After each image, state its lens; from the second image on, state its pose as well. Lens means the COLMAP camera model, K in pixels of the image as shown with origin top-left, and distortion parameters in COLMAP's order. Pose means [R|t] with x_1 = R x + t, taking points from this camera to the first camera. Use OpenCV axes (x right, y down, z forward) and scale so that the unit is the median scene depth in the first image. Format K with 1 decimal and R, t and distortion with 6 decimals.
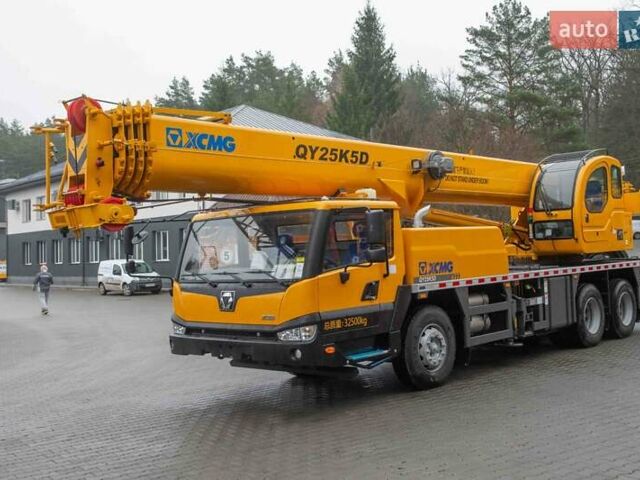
lens RADIAL K [[700.9, 0, 320.0], [0, 700.9, 240.0], [0, 0, 1]] dist [-0.014472, 0.002990]
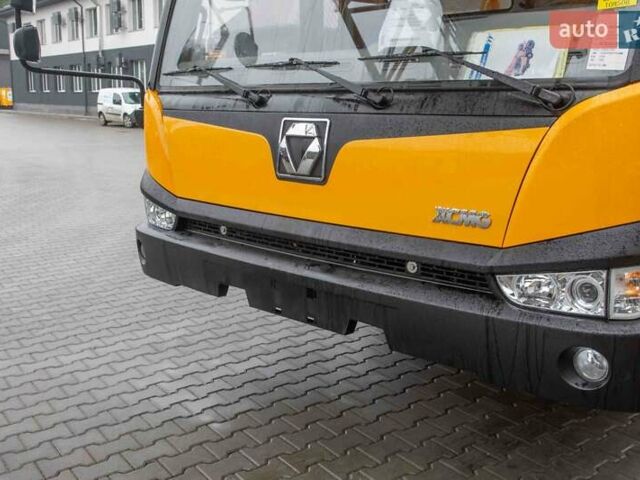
lens RADIAL K [[700.9, 0, 320.0], [0, 700.9, 240.0], [0, 0, 1]] dist [-0.014472, 0.002990]
pose [[0.999196, 0.039929, -0.003529, -0.119897], [-0.038097, 0.973341, 0.226175, 0.053814], [0.012466, -0.225859, 0.974080, 0.670902]]
